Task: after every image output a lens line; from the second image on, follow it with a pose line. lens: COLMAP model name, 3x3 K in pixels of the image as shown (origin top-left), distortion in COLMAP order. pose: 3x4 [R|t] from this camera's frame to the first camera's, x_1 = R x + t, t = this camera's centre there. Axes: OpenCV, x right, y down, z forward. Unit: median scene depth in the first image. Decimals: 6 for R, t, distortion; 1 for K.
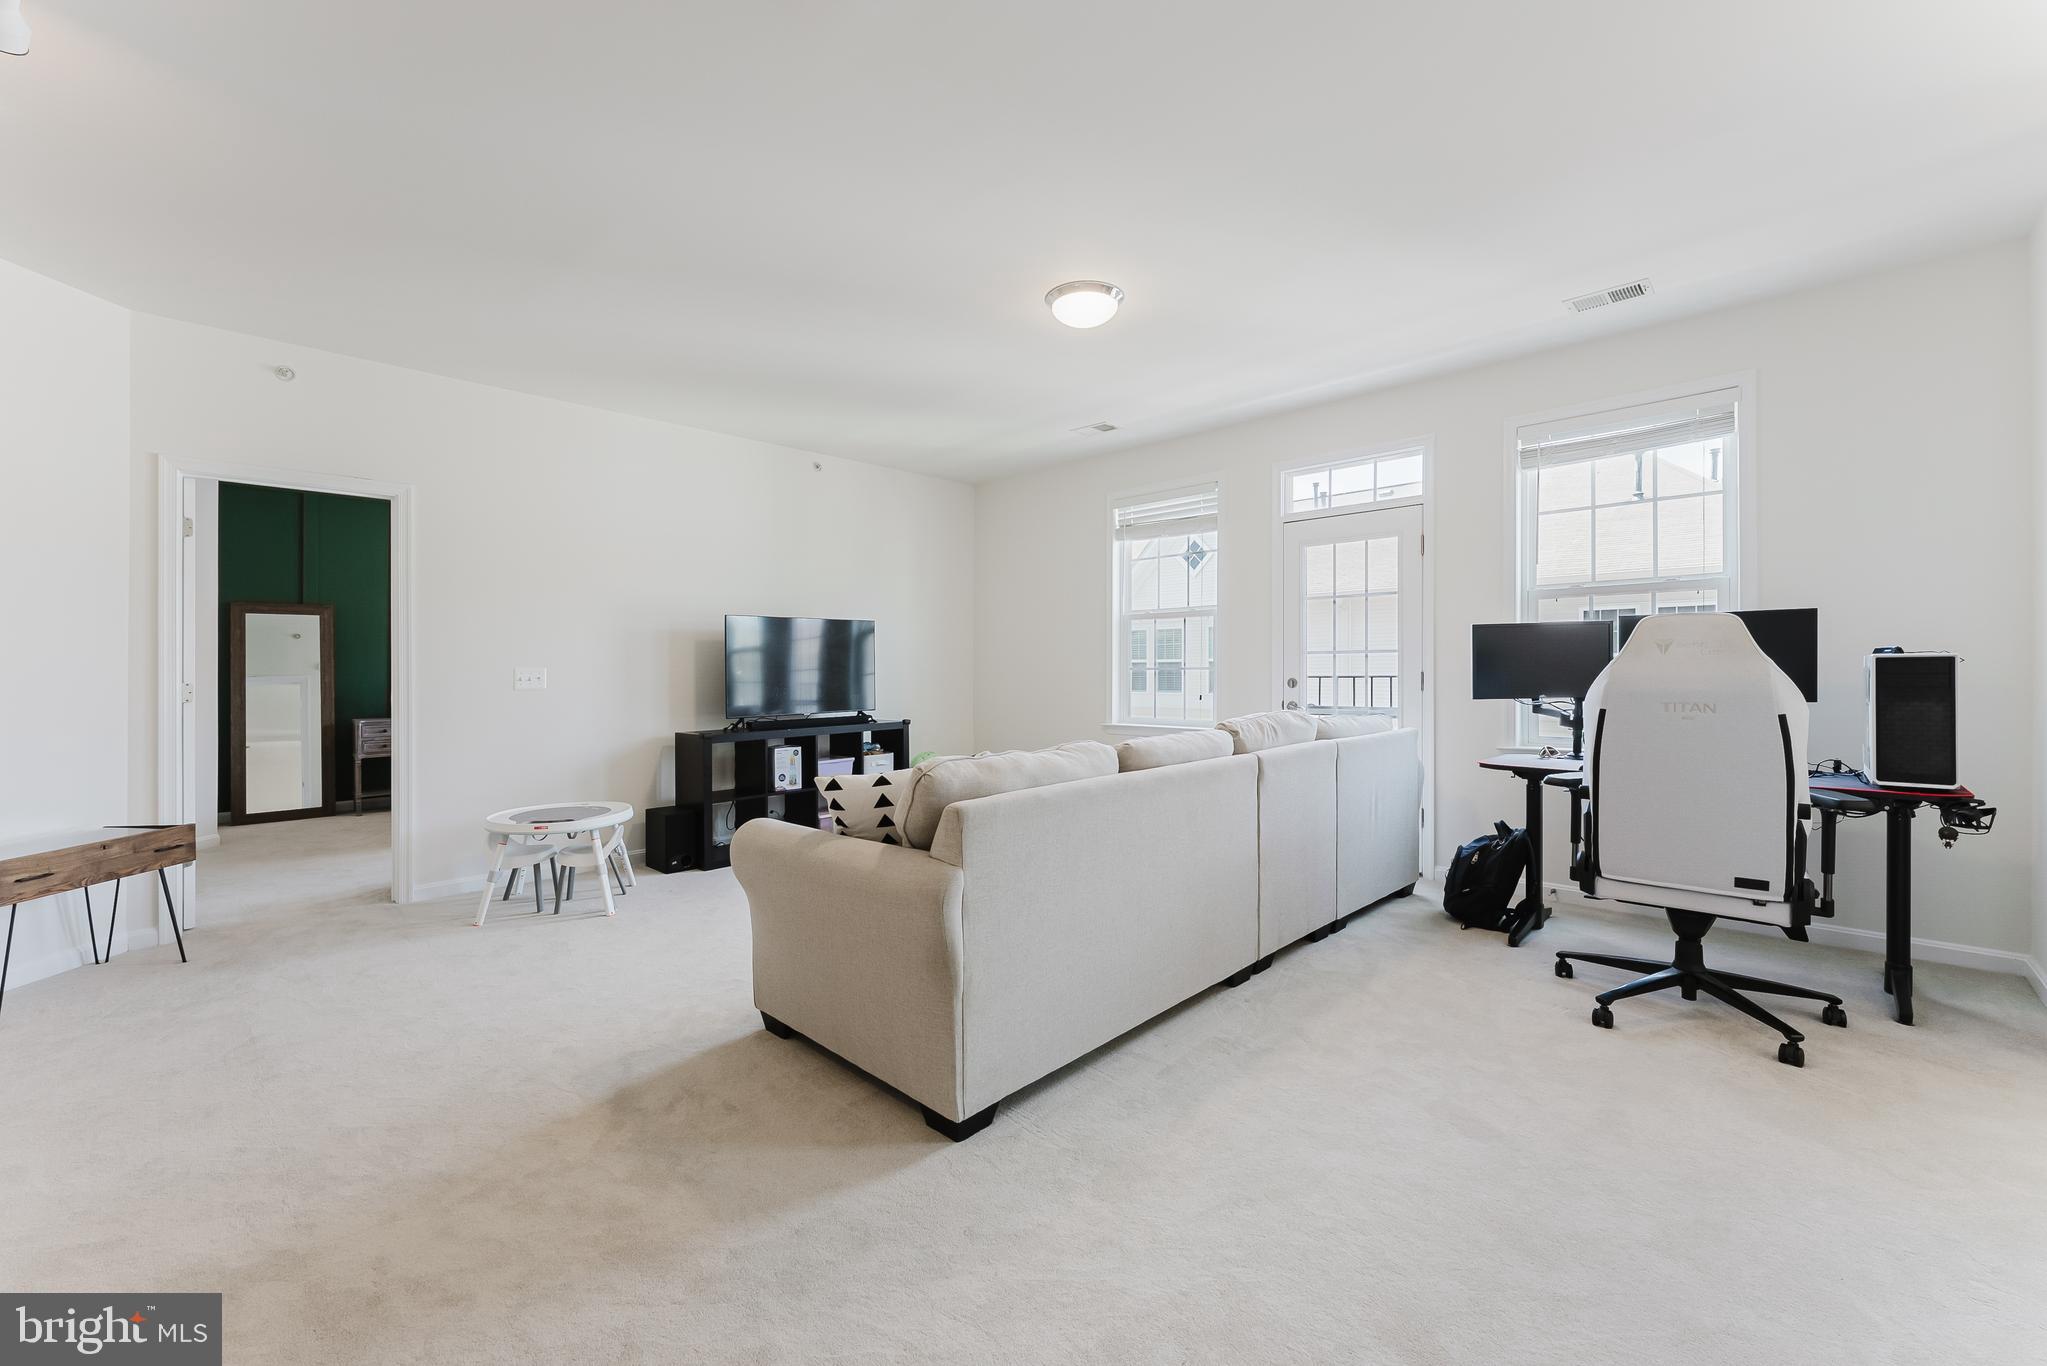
lens RADIAL K [[837.3, 0, 1028.9], [0, 837.3, 668.5], [0, 0, 1]] dist [-0.000405, -0.000160]
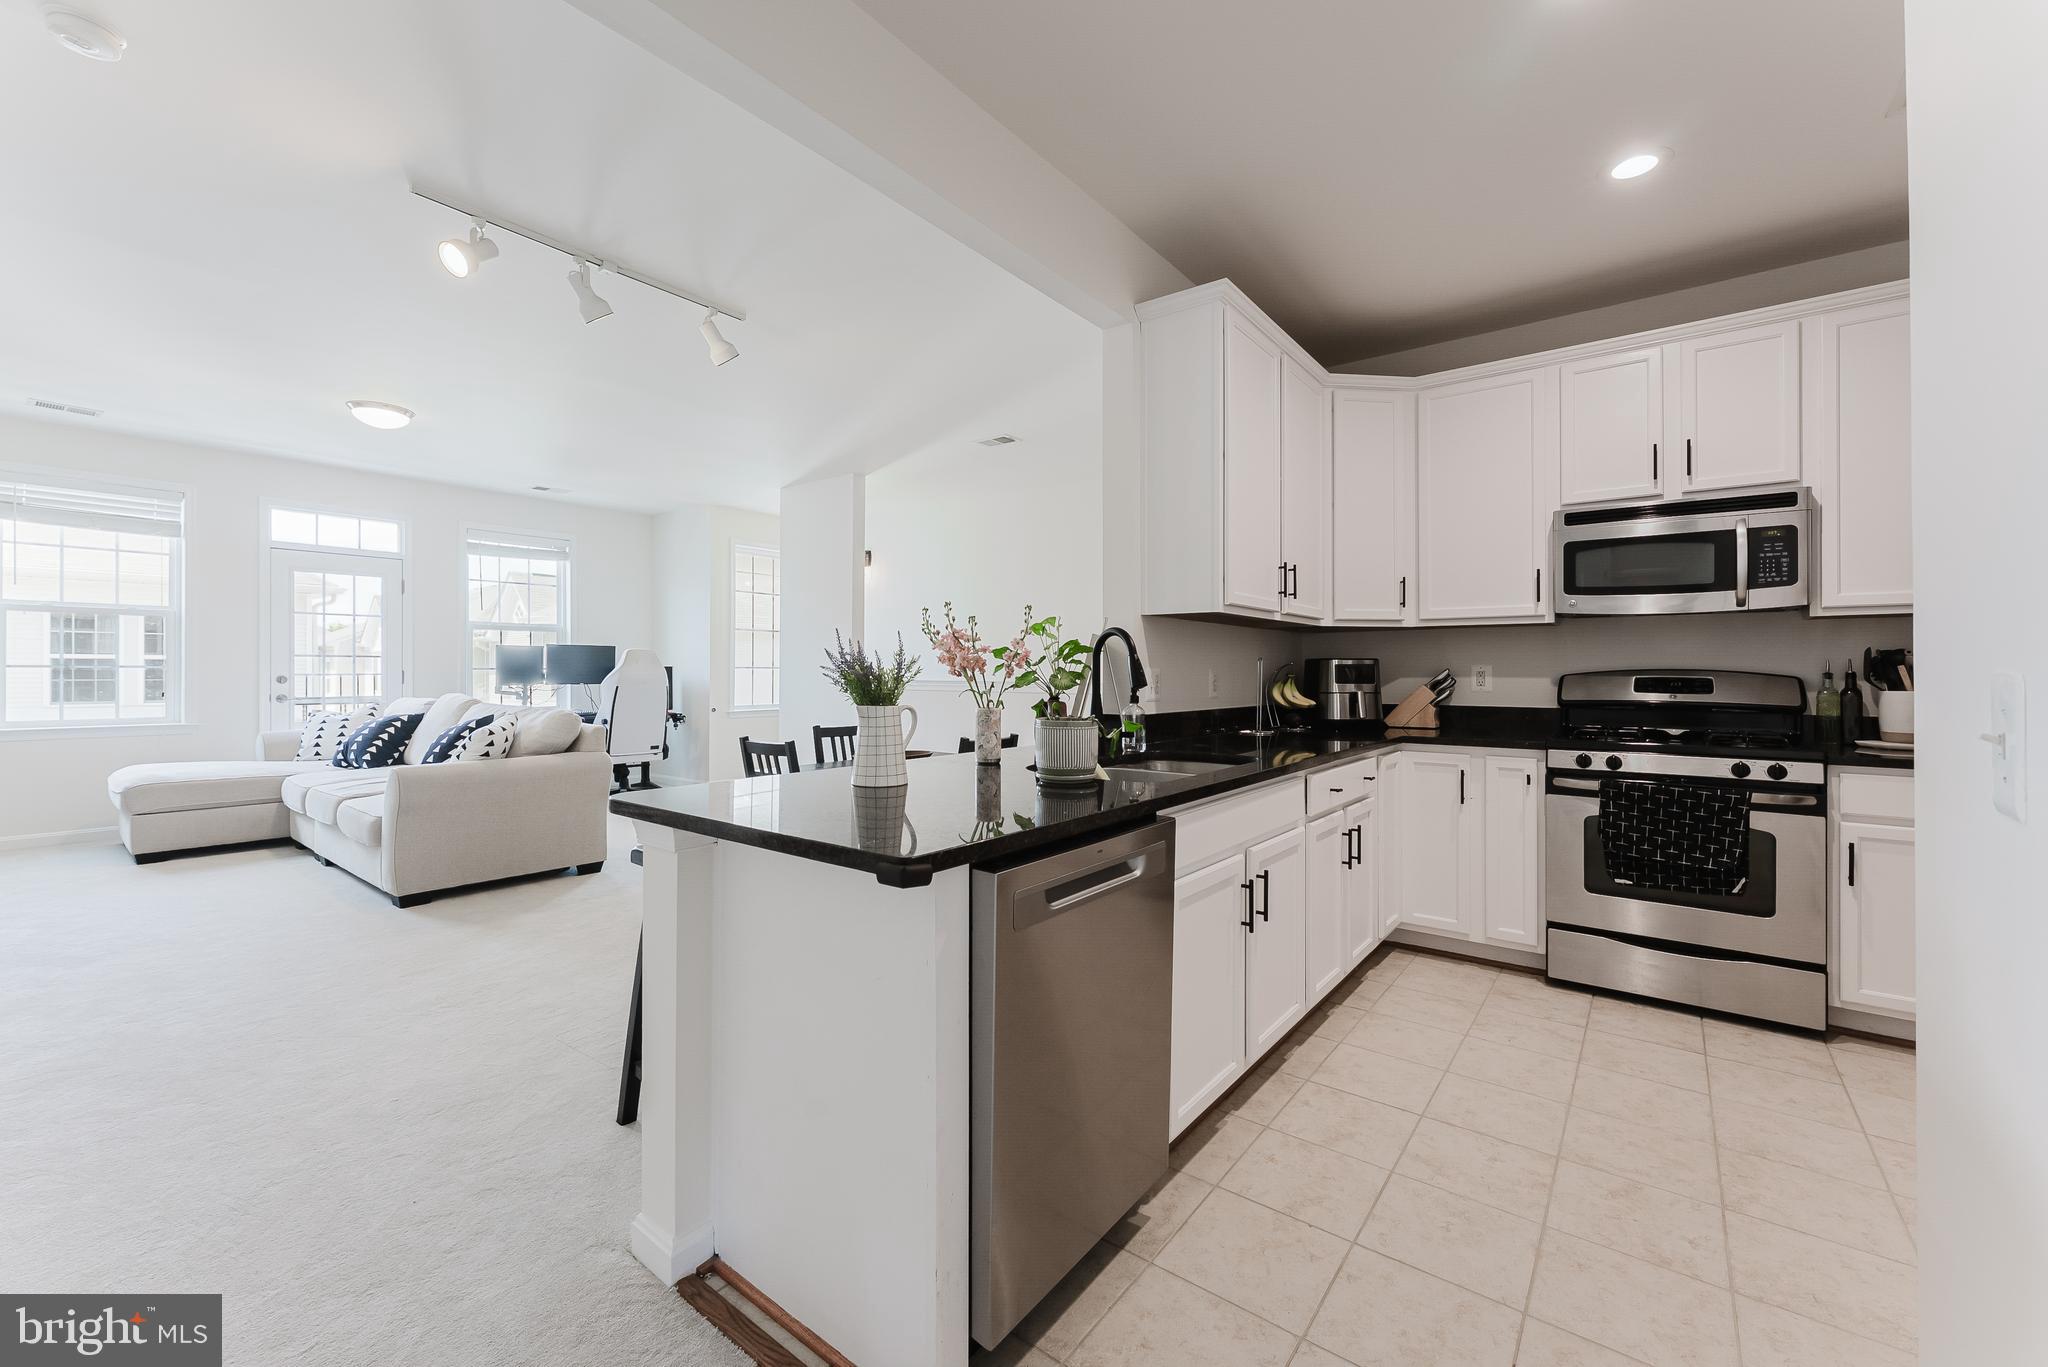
lens RADIAL K [[831.5, 0, 1035.0], [0, 831.5, 665.0], [0, 0, 1]] dist [-0.000419, 0.000102]
pose [[-0.127373, 0.011647, 0.991786, -1.250798], [-0.004473, 0.999914, -0.012317, 0.006952], [-0.991845, -0.006006, -0.127310, 0.063683]]
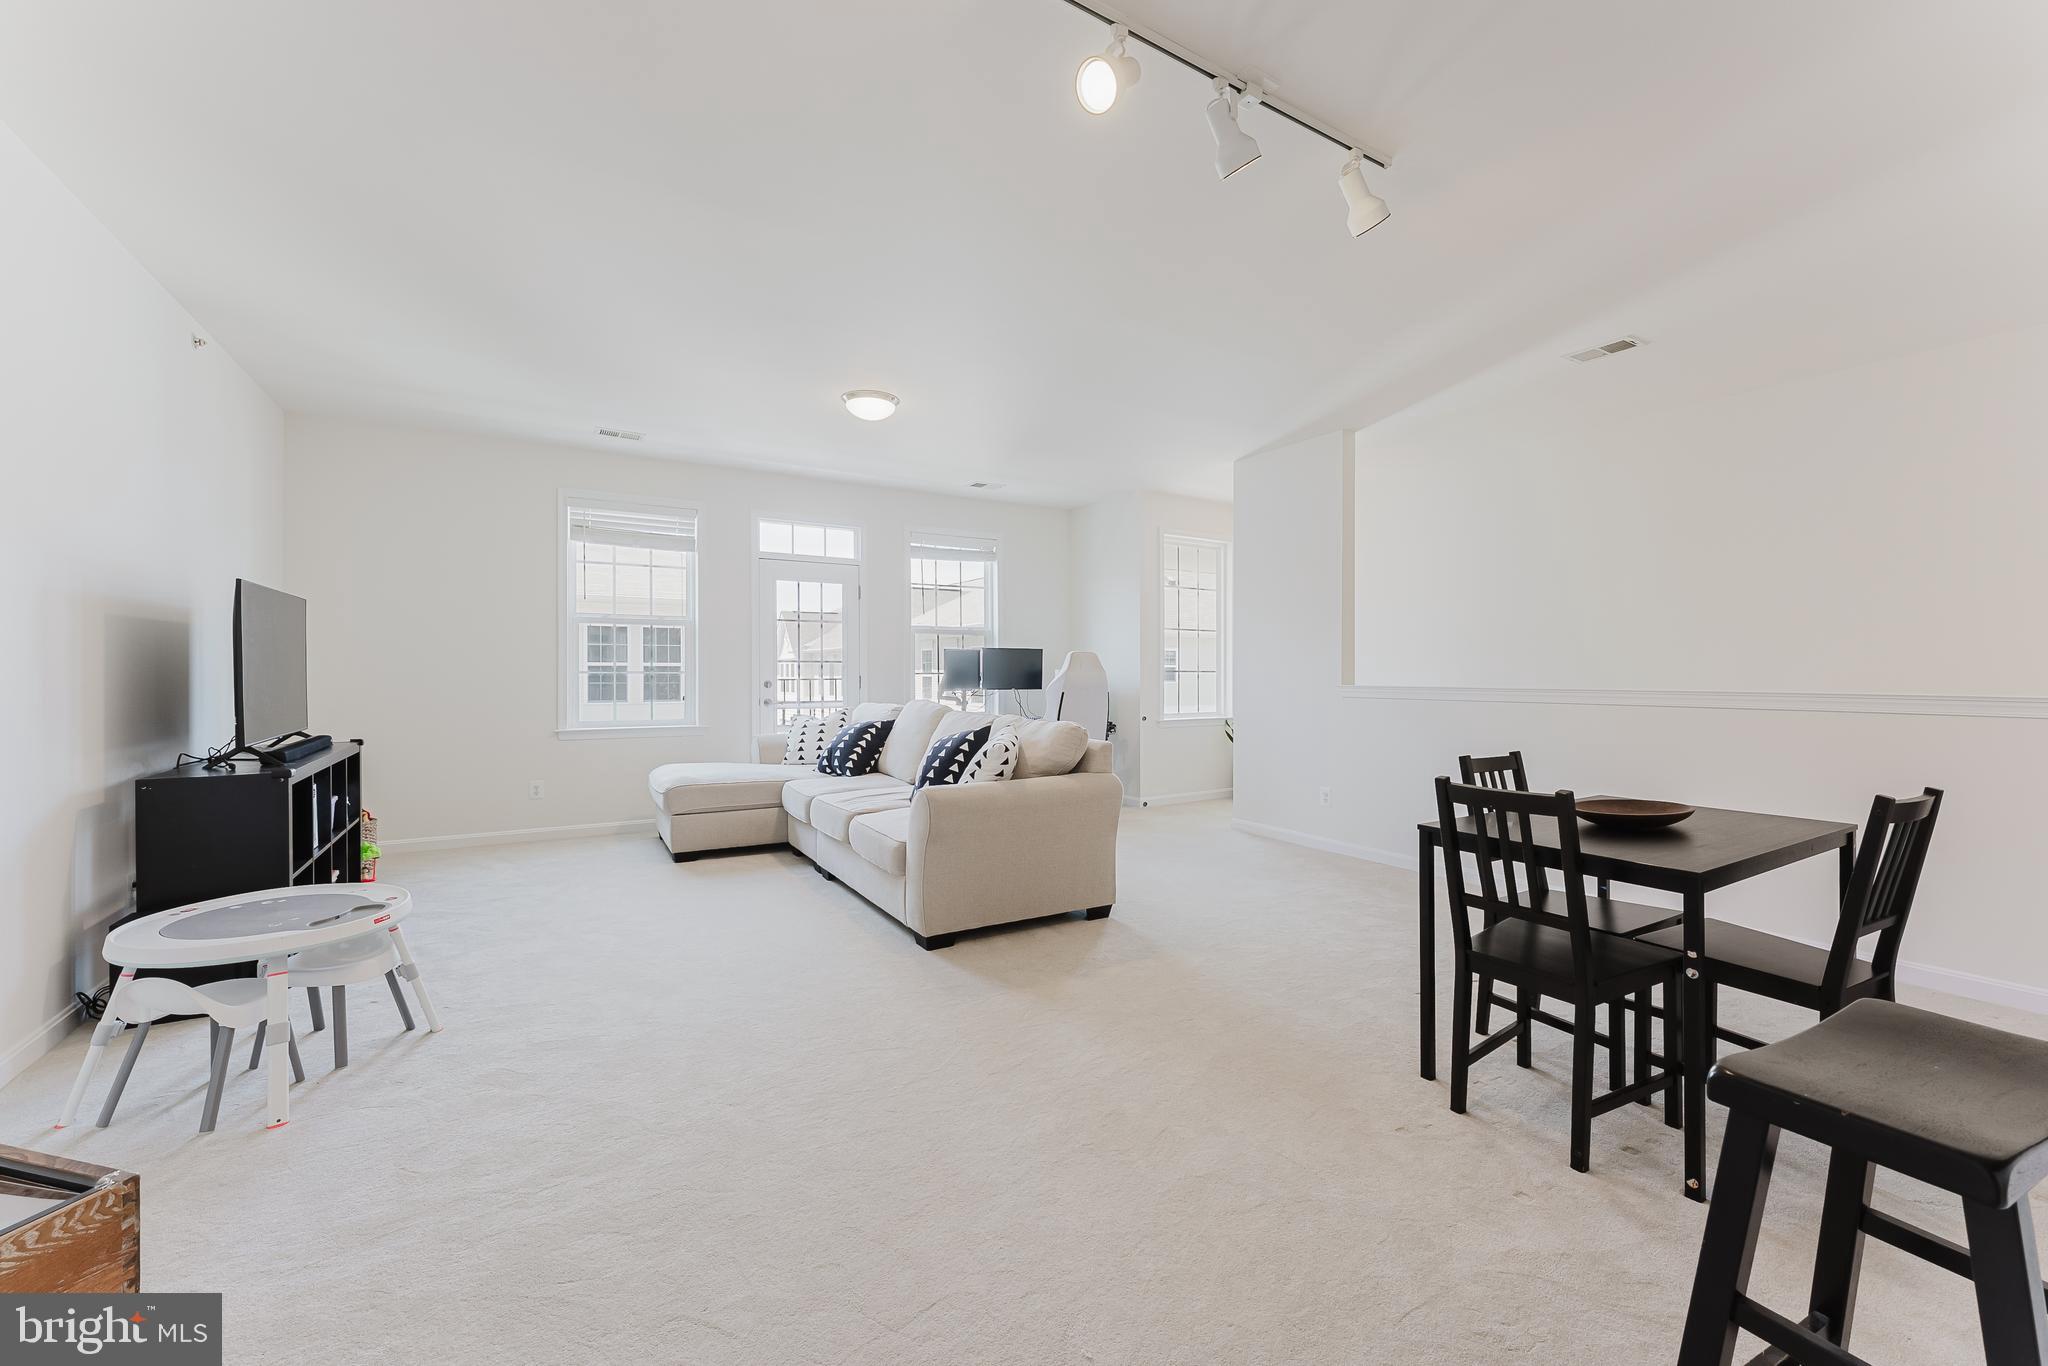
lens RADIAL K [[837.7, 0, 1029.4], [0, 837.7, 668.5], [0, 0, 1]] dist [-0.000405, -0.000160]
pose [[0.244211, 0.011648, 0.969652, -1.002867], [-0.004820, 0.999930, -0.010797, 0.005775], [-0.969710, -0.002037, 0.244250, 0.352456]]
